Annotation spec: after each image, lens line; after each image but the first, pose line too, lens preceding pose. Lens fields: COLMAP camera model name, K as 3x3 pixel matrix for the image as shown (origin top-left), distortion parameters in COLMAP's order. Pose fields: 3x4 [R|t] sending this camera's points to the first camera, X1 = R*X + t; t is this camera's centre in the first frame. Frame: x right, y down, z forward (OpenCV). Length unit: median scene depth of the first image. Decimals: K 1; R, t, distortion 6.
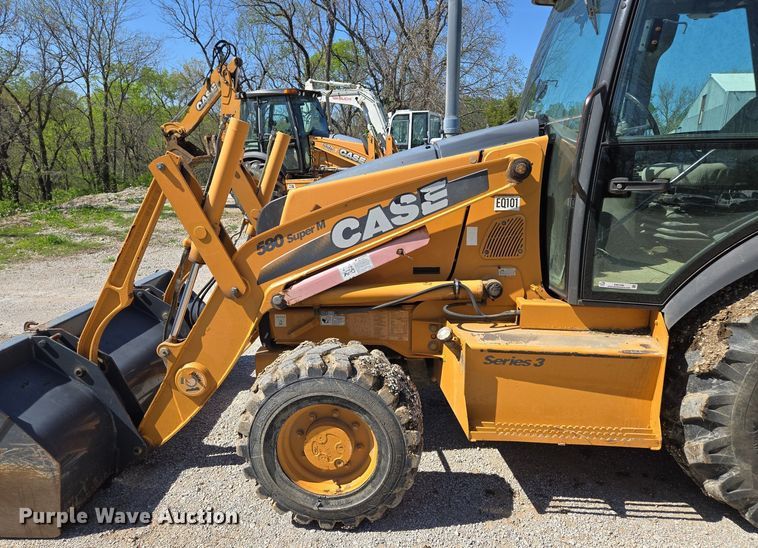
lens RADIAL K [[515.7, 0, 391.5], [0, 515.7, 287.1], [0, 0, 1]] dist [0.052756, -0.026748]
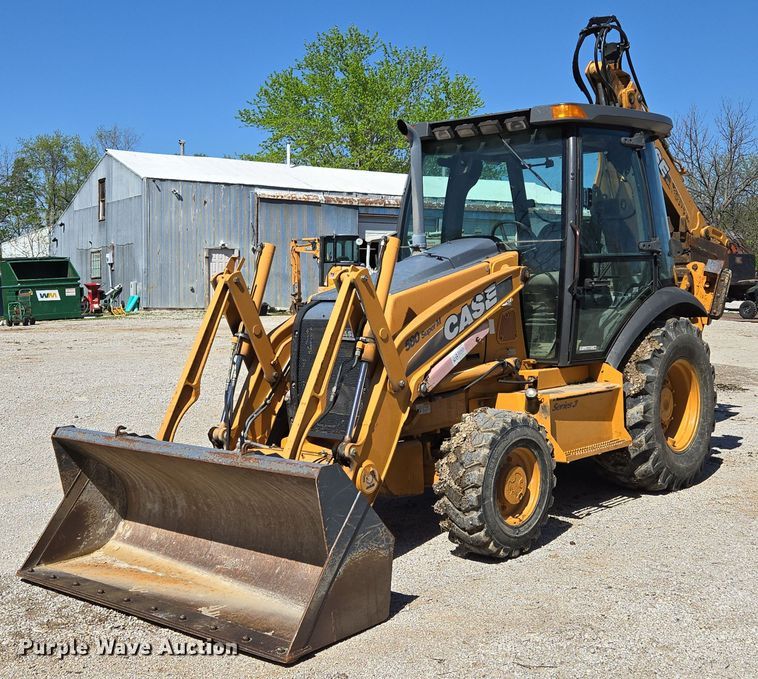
lens RADIAL K [[1051.6, 0, 379.2], [0, 1051.6, 332.9], [0, 0, 1]] dist [0.088445, 0.000000]
pose [[0.617575, -0.058092, 0.784363, -2.042428], [0.201296, 0.975728, -0.086227, 0.083956], [-0.760316, 0.211141, 0.614279, -0.377228]]
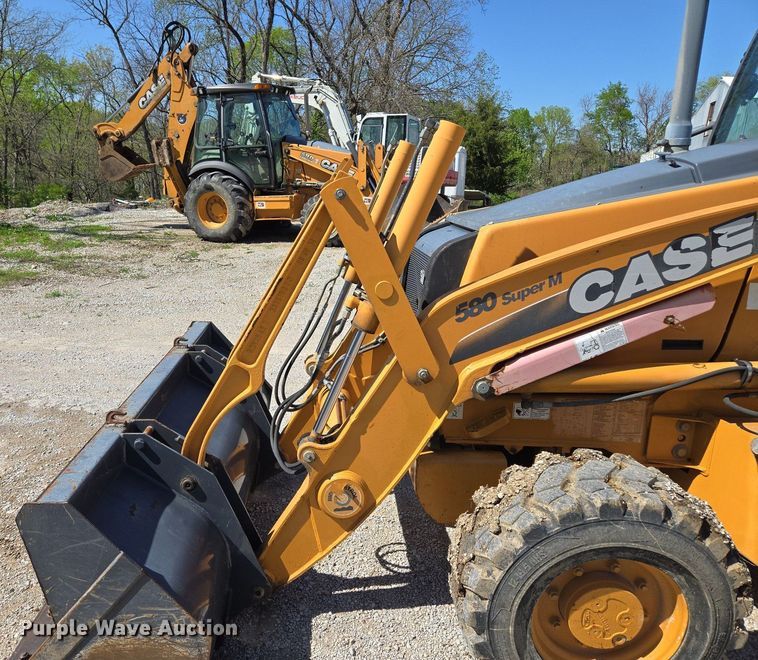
lens RADIAL K [[593.7, 0, 326.7], [0, 593.7, 334.2], [0, 0, 1]] dist [0.064220, -0.048705]
pose [[0.999684, 0.012033, 0.022052, -0.432514], [-0.012602, 0.999586, 0.025868, -0.061699], [-0.021732, -0.026138, 0.999422, 0.203541]]
